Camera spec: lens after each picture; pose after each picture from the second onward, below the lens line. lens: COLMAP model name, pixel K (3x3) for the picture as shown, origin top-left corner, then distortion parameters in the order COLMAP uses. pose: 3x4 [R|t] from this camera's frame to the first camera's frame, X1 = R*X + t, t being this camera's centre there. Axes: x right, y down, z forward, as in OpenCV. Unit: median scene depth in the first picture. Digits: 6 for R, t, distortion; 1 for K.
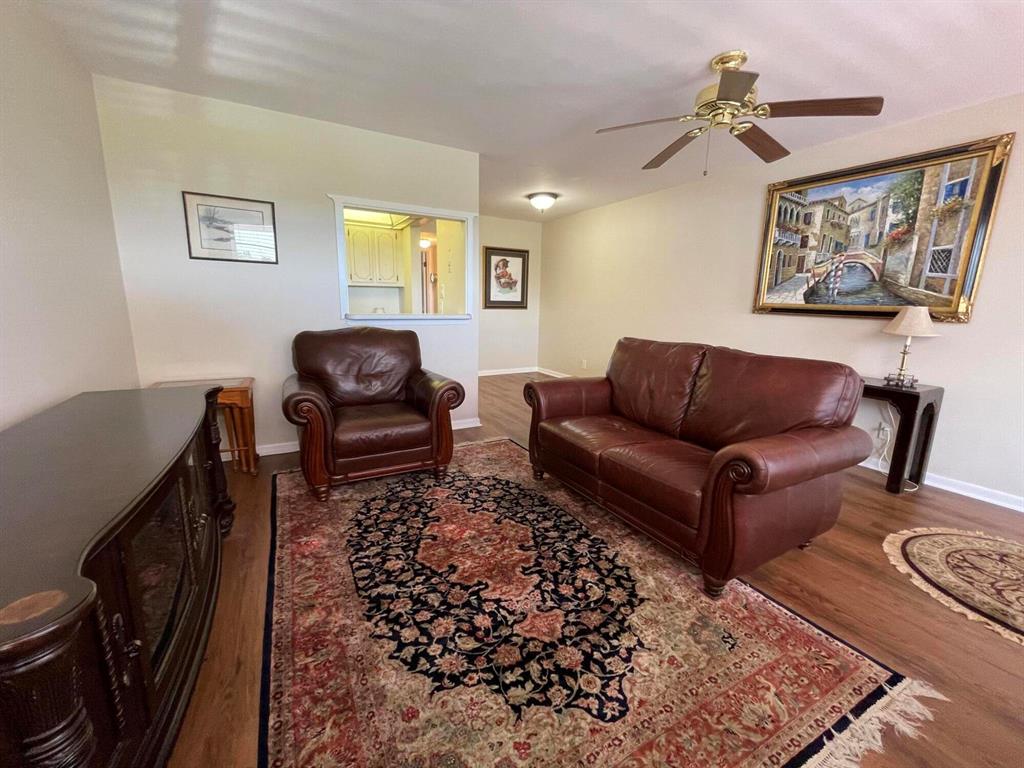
lens RADIAL K [[415.7, 0, 512.0], [0, 415.7, 384.0], [0, 0, 1]] dist [-0.001761, 0.000014]
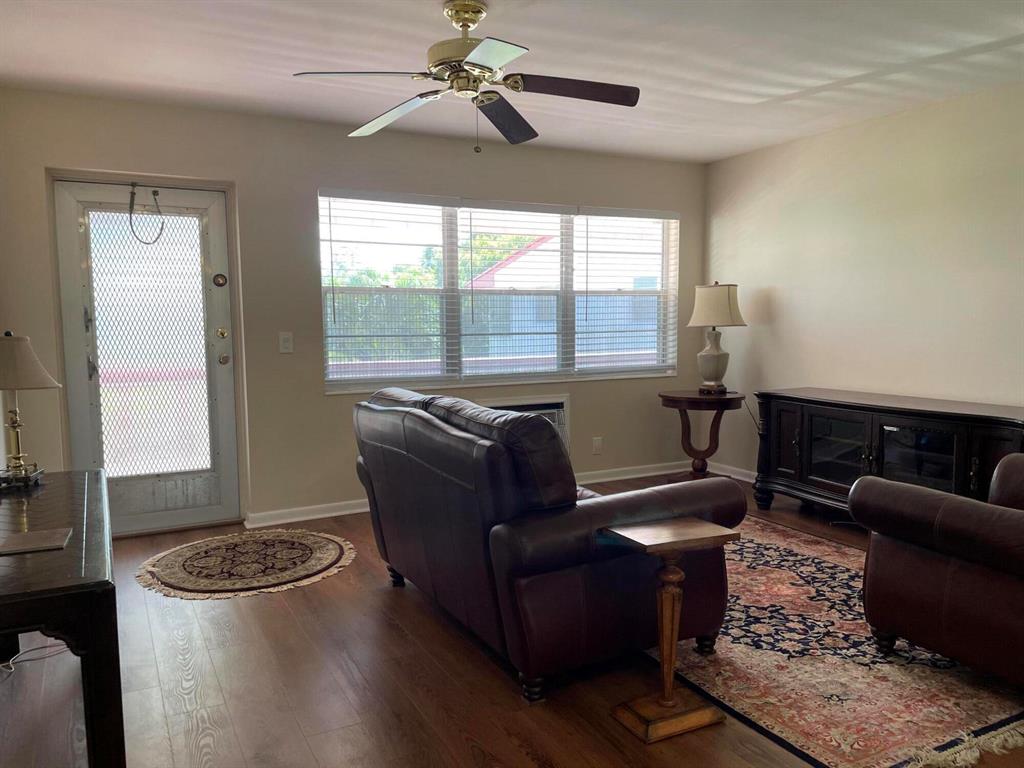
lens RADIAL K [[777.7, 0, 528.3], [0, 777.7, 383.7], [0, 0, 1]] dist [0.094720, -0.116512]
pose [[-0.999954, -0.009617, -0.000637, 0.371233], [-0.009406, 0.959341, 0.282093, -0.495564], [-0.002102, 0.282086, -0.959387, 2.332979]]
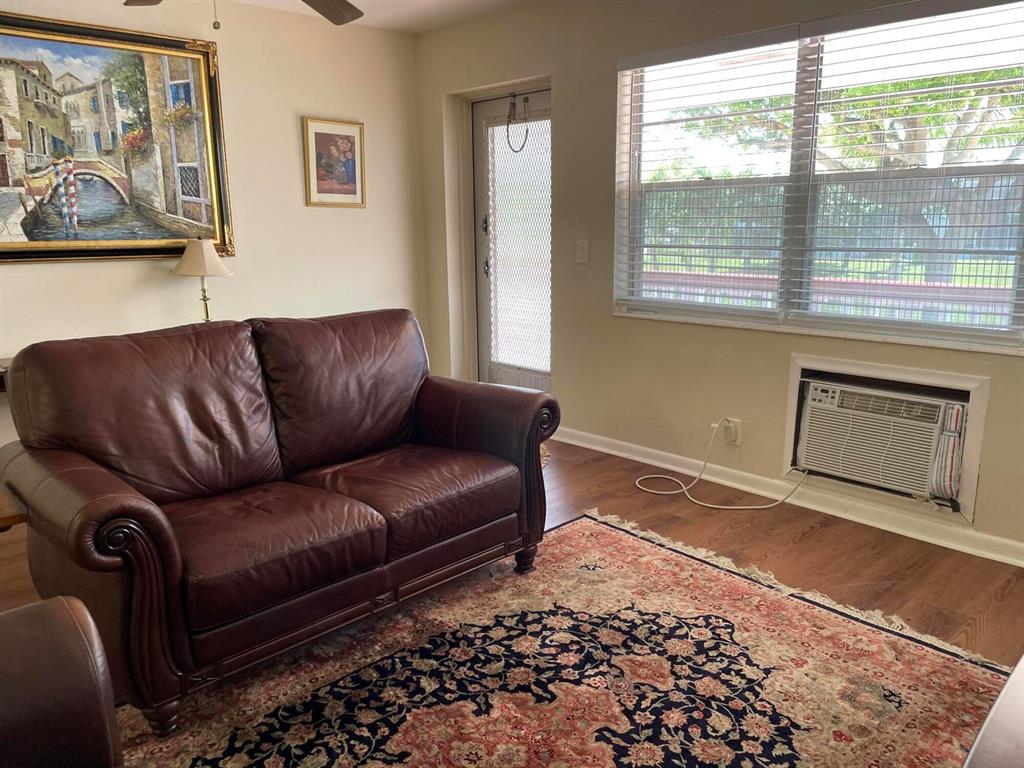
lens RADIAL K [[777.7, 0, 528.3], [0, 777.7, 383.7], [0, 0, 1]] dist [0.094720, -0.116512]
pose [[-0.253035, -0.214178, 0.943452, -0.768814], [0.199950, 0.942555, 0.267601, -0.241683], [-0.946569, 0.256355, -0.195675, 0.914501]]
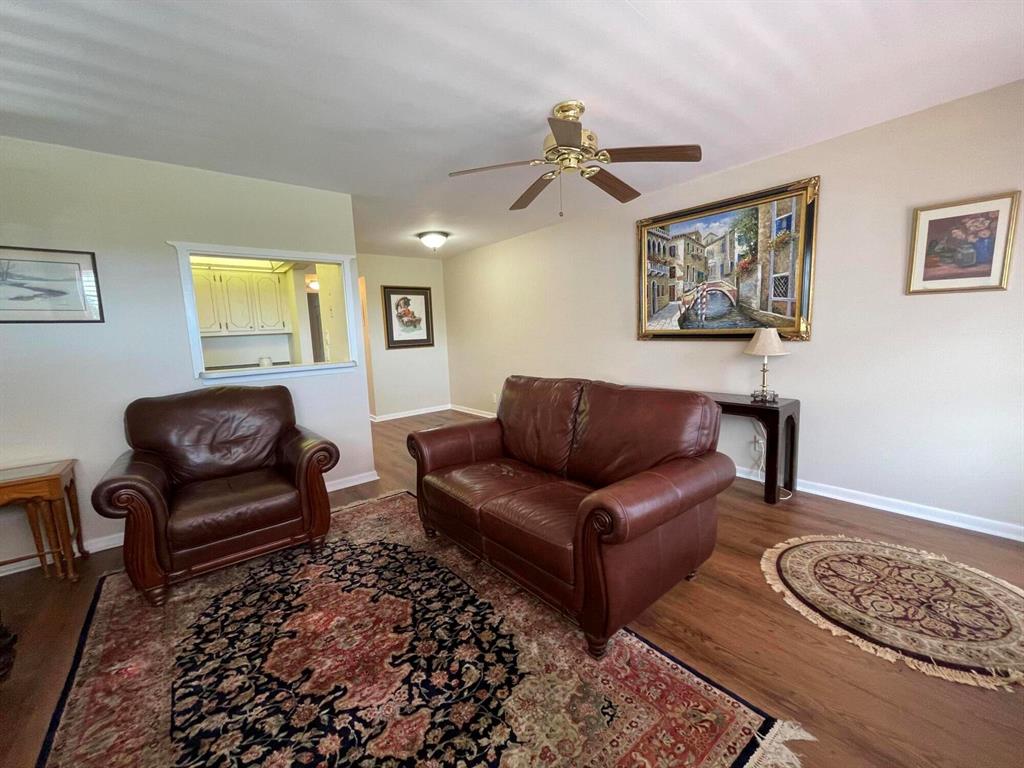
lens RADIAL K [[415.7, 0, 512.0], [0, 415.7, 384.0], [0, 0, 1]] dist [-0.001761, 0.000014]
pose [[0.982956, -0.081503, 0.164788, 0.142471], [0.093010, 0.993648, -0.063349, -0.040119], [-0.158579, 0.077596, 0.984292, 0.048166]]
